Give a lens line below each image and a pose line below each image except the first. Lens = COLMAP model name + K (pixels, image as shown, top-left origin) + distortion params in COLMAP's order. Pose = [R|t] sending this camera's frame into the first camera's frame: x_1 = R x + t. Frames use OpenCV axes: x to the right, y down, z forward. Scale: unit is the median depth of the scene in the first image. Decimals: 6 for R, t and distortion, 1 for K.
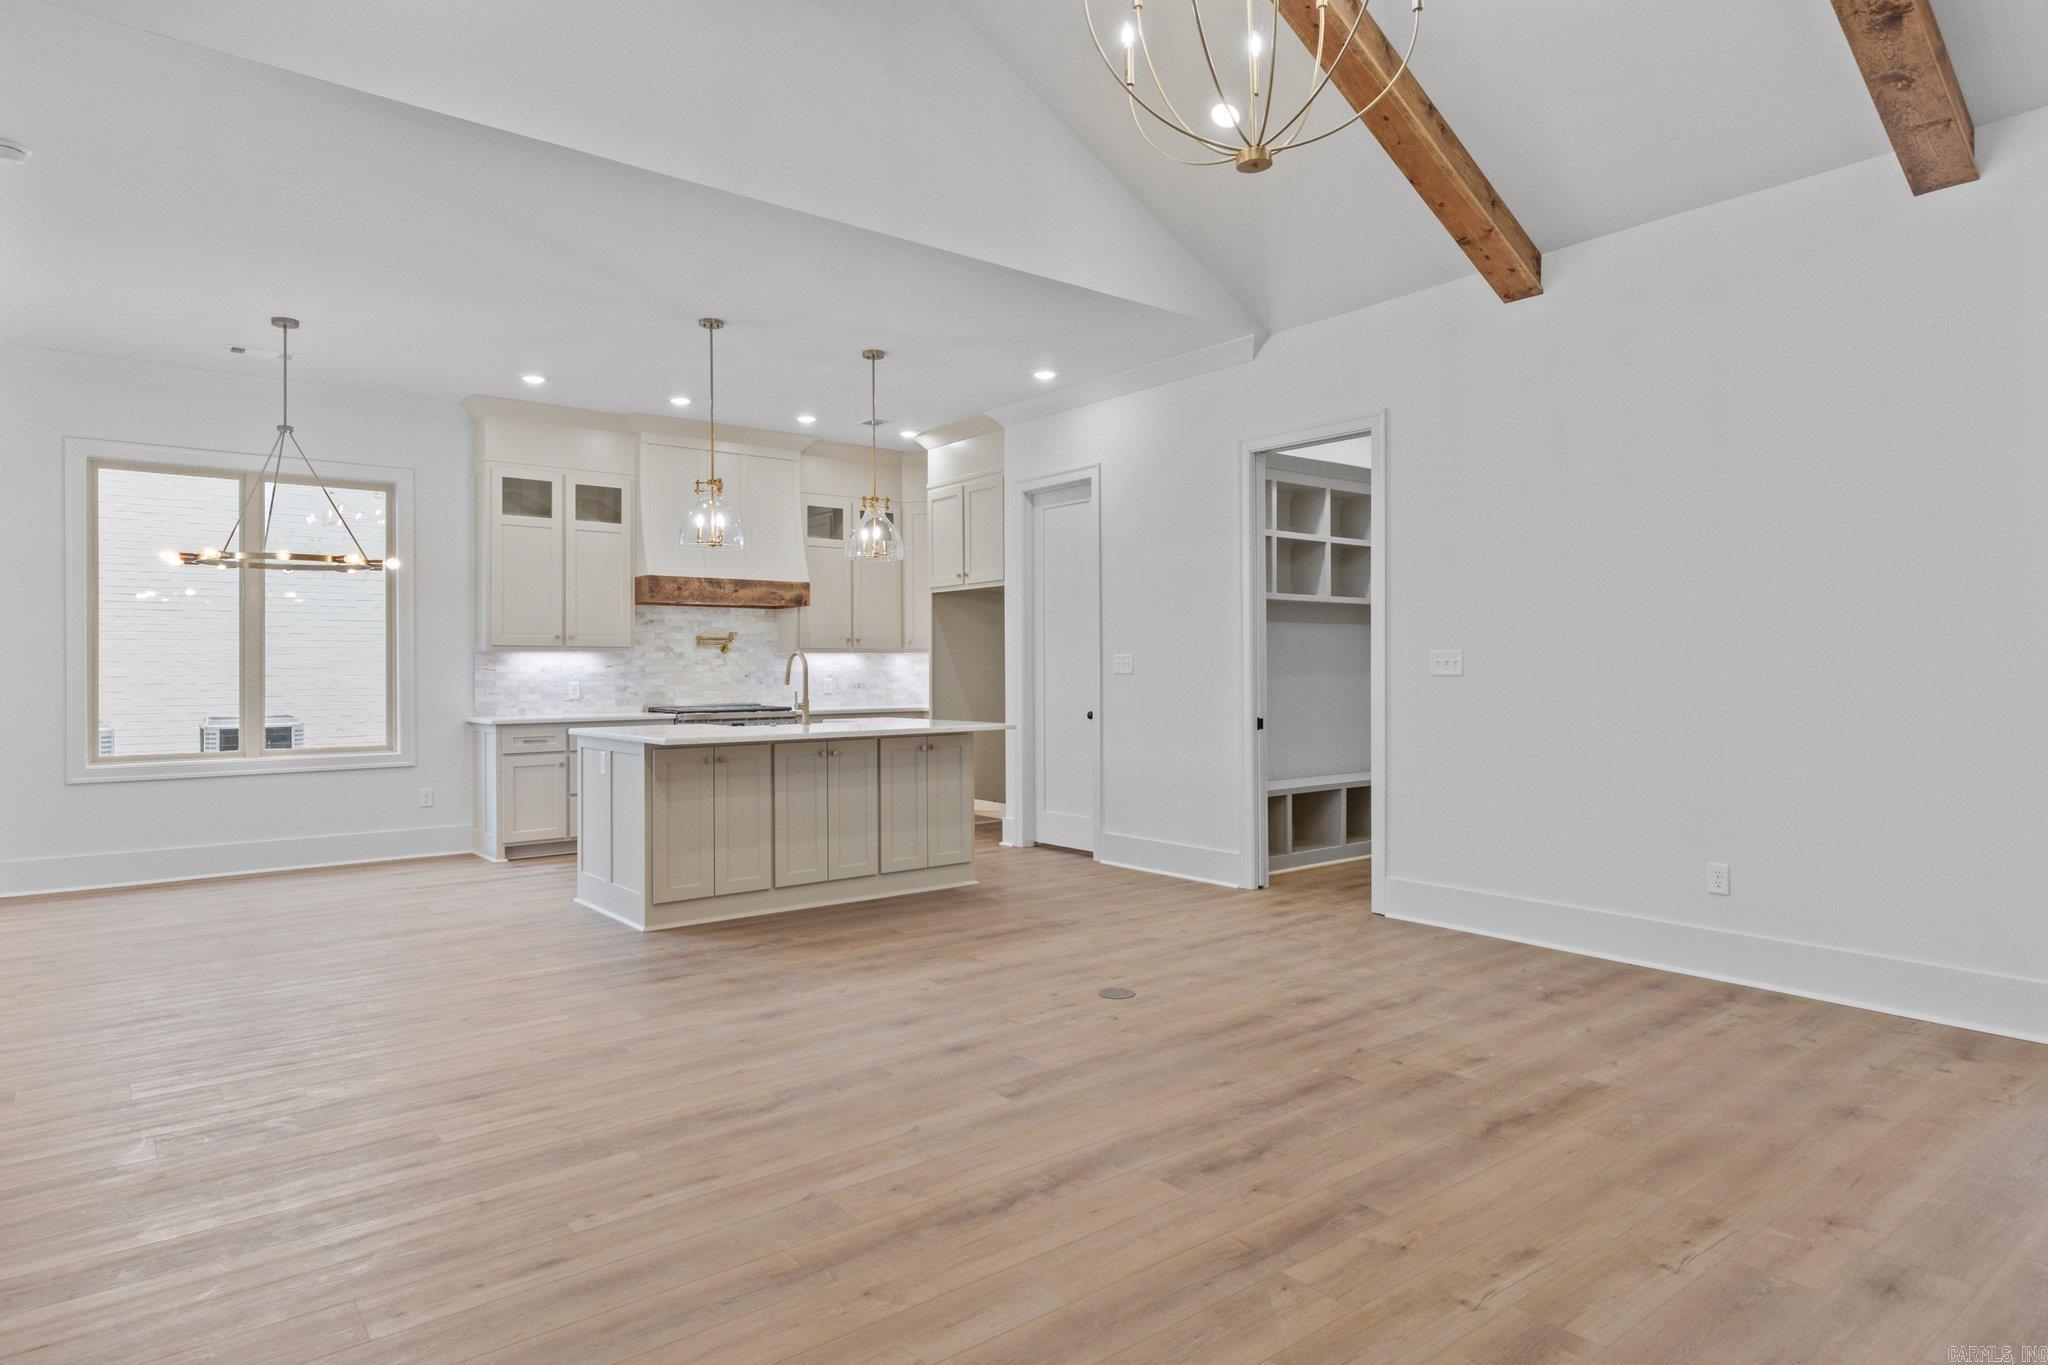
lens RADIAL K [[1175.2, 0, 1025.4], [0, 1175.2, 662.5], [0, 0, 1]] dist [0.009316, -0.000097]
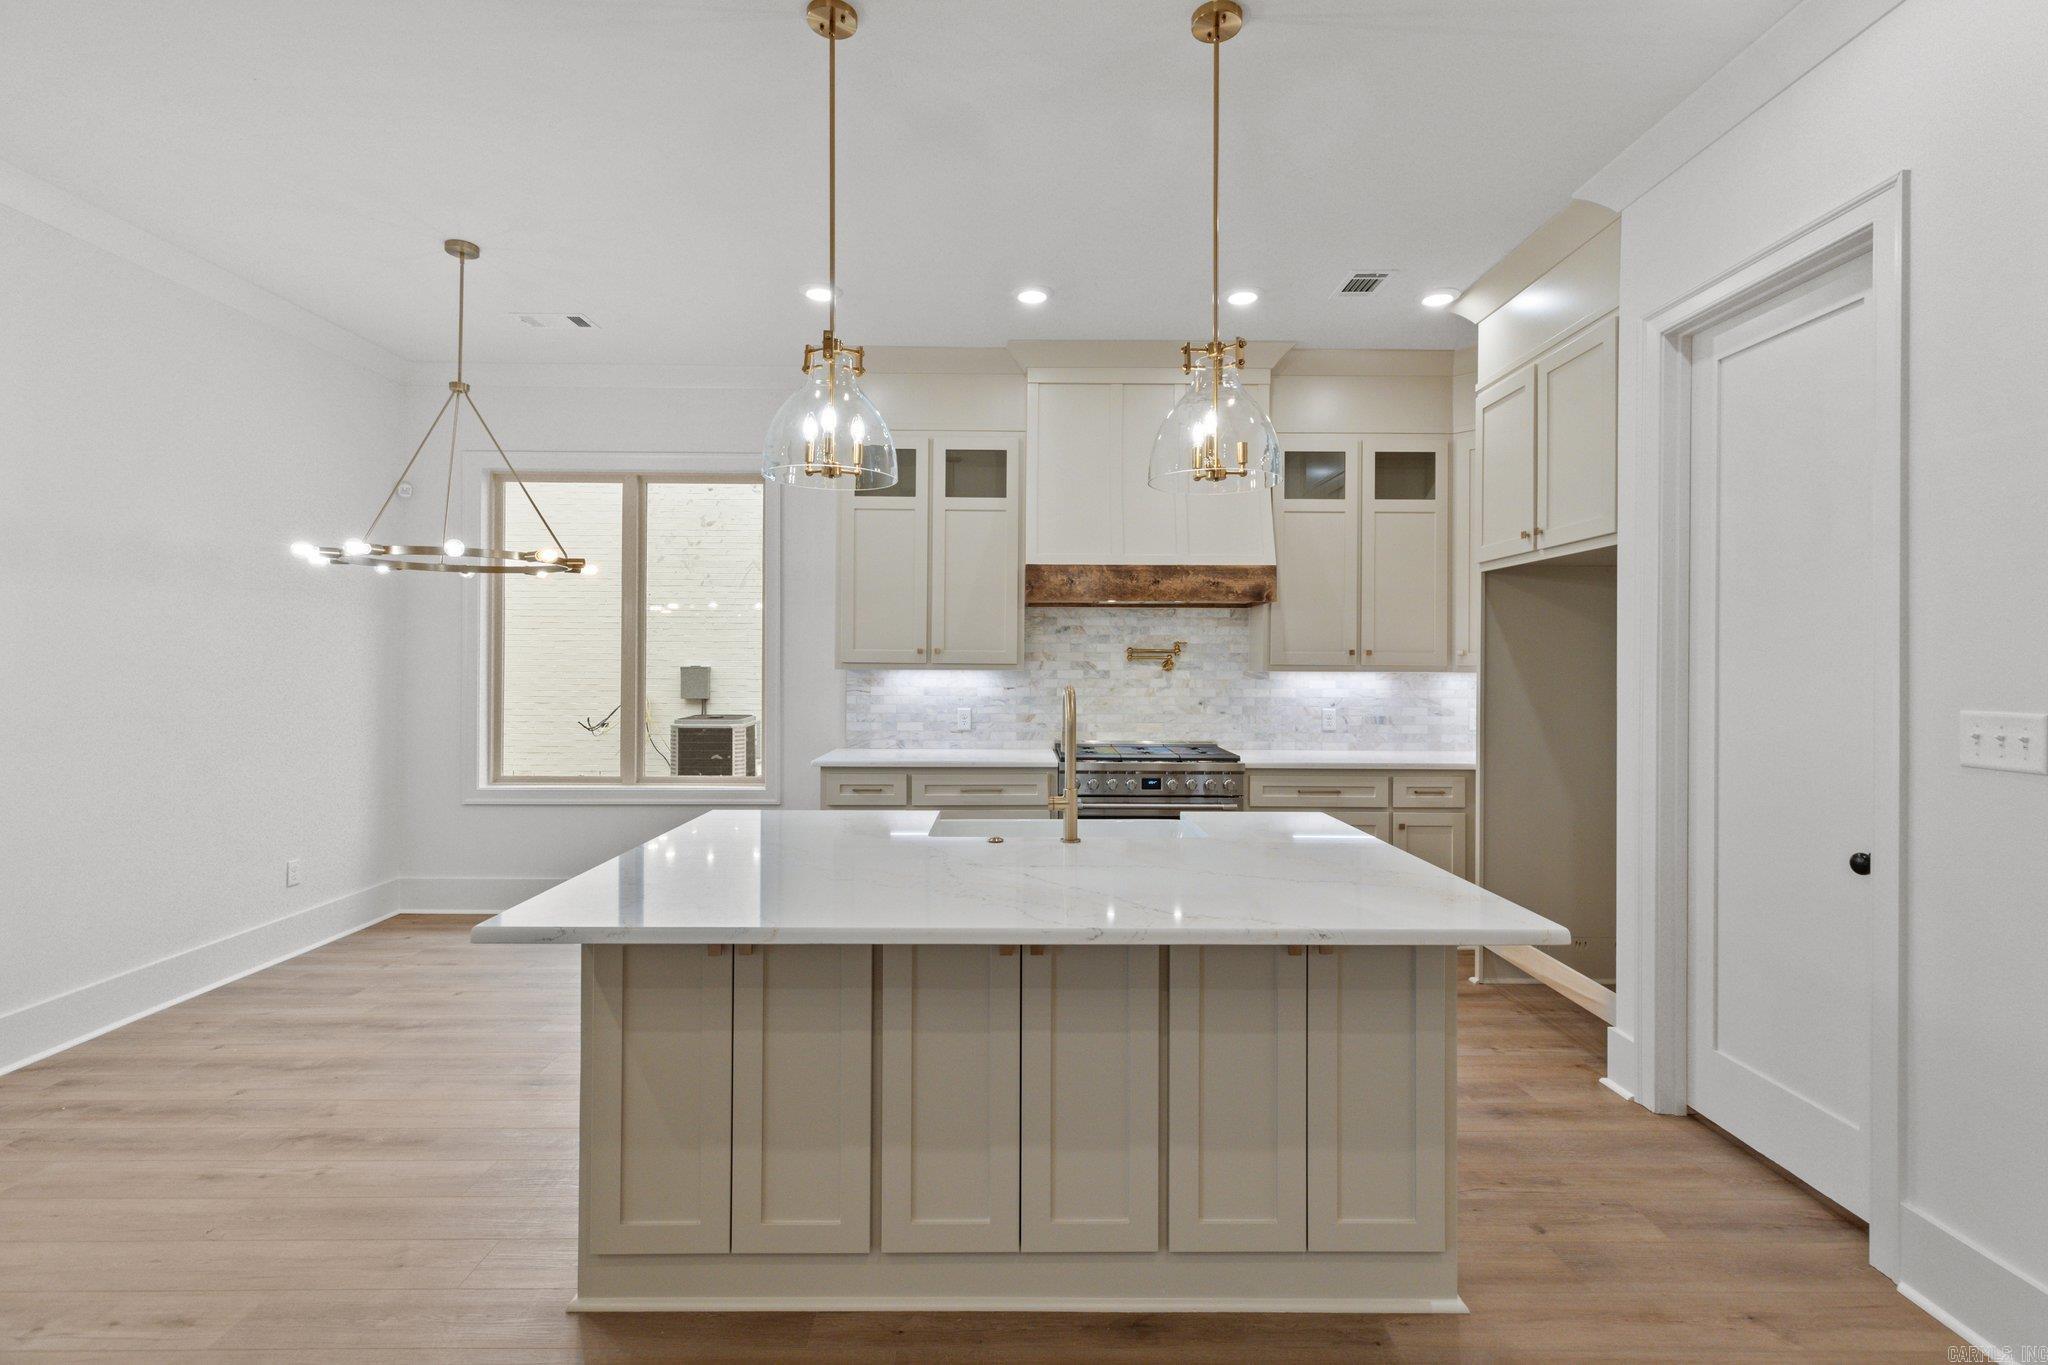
lens RADIAL K [[927.0, 0, 1019.8], [0, 927.0, 660.8], [0, 0, 1]] dist [0.004341, -0.000342]
pose [[0.786725, 0.007274, -0.617261, 0.026590], [-0.004839, 0.999973, 0.005617, -0.020180], [0.617285, -0.001432, 0.786738, 0.594886]]
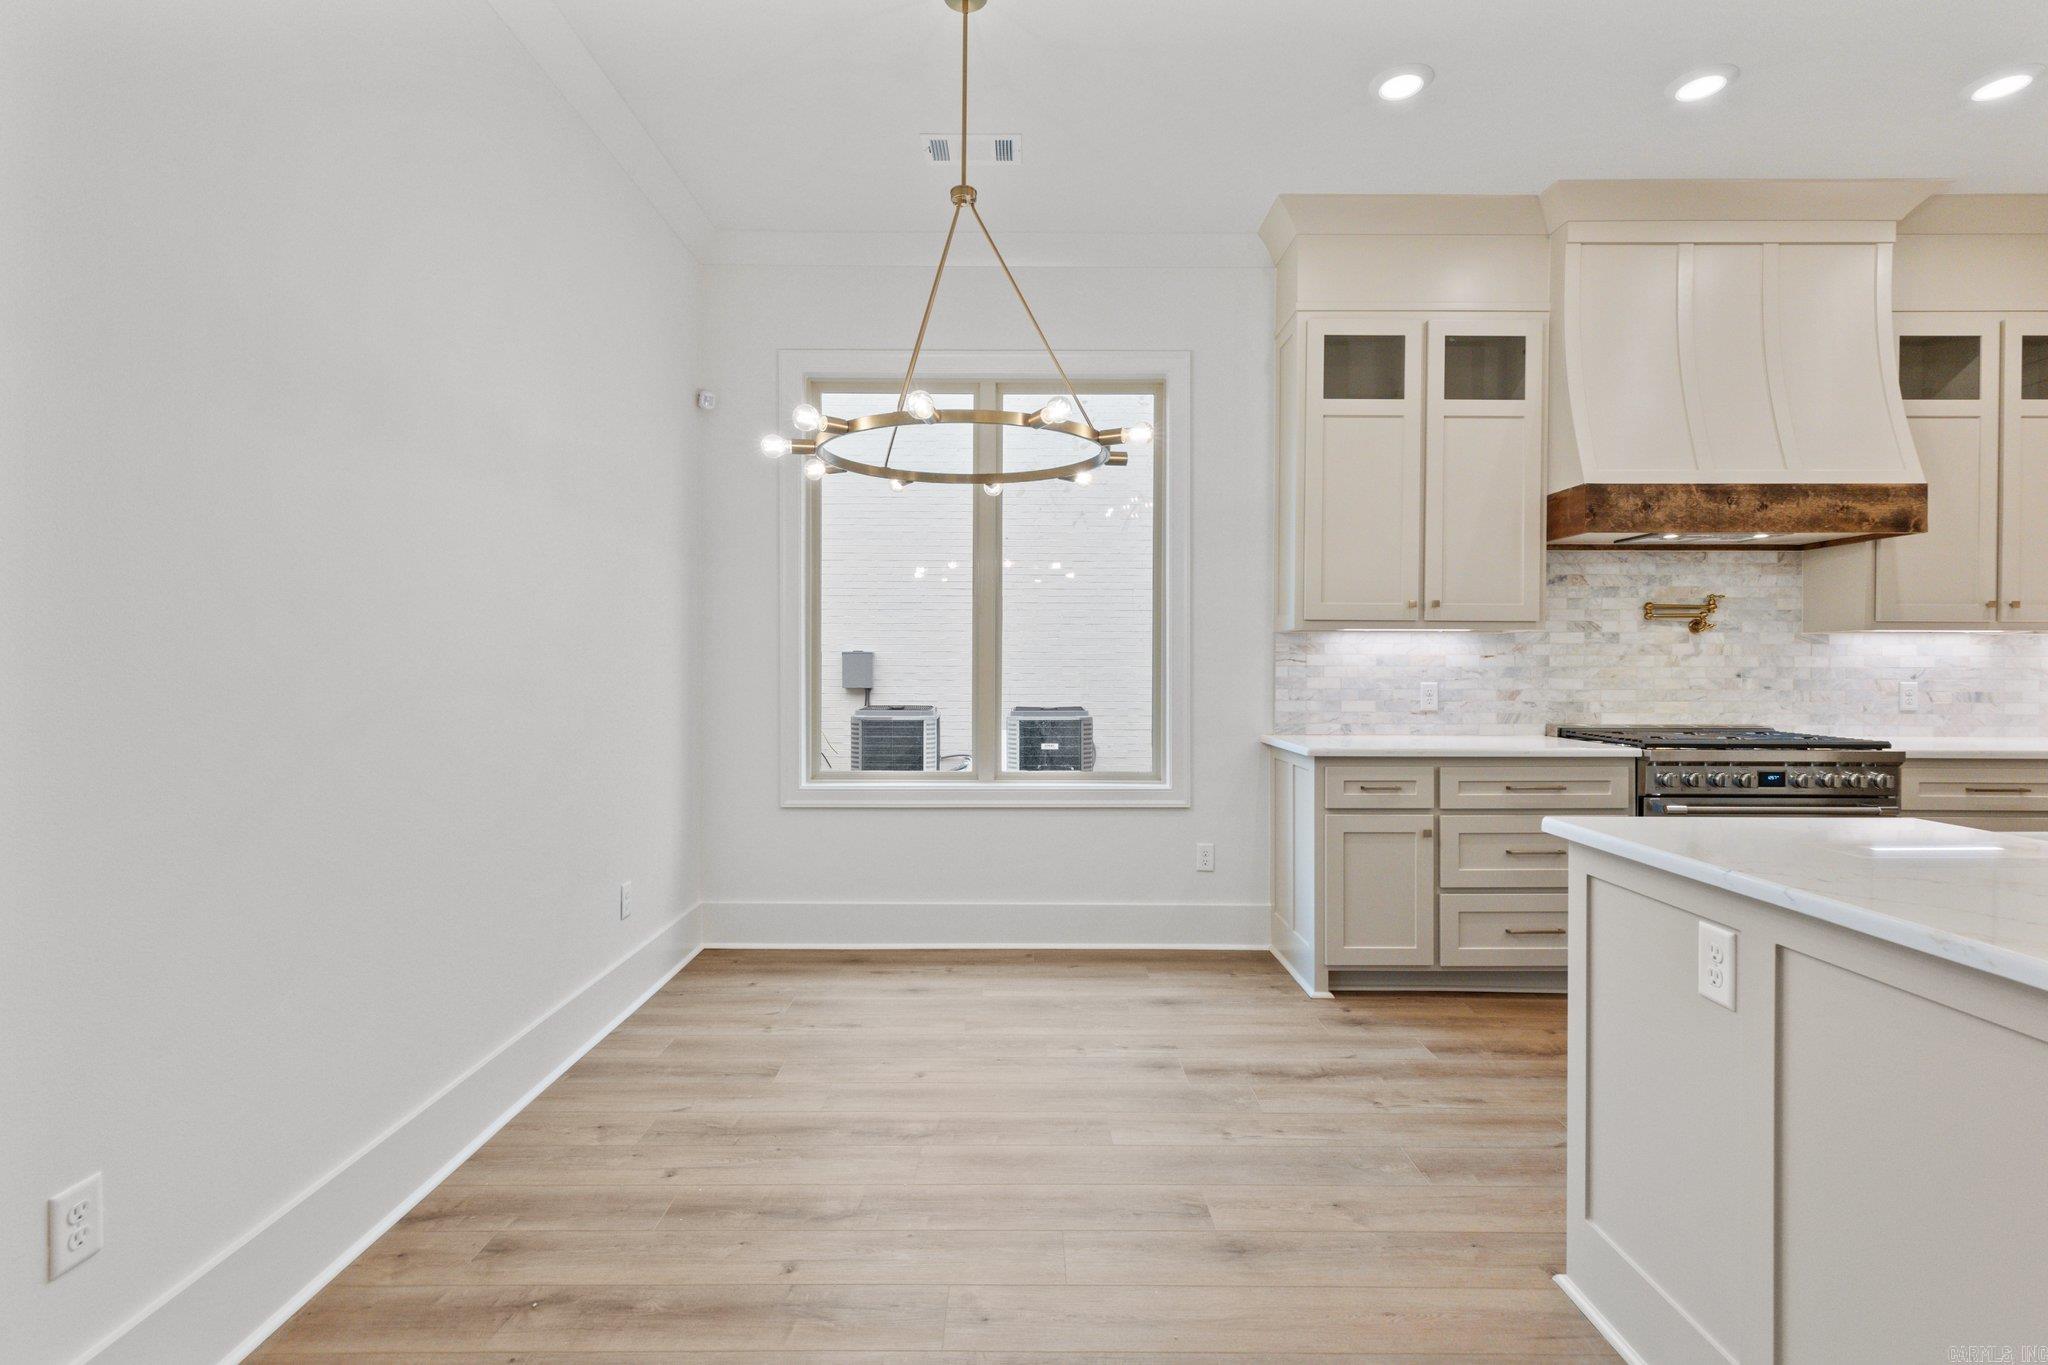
lens RADIAL K [[927.0, 0, 1022.4], [0, 927.0, 676.5], [0, 0, 1]] dist [0.004341, -0.000342]
pose [[0.781347, 0.013795, -0.623944, -0.275346], [-0.002065, 0.999807, 0.019519, 0.005330], [0.624093, -0.013963, 0.781225, 0.550528]]
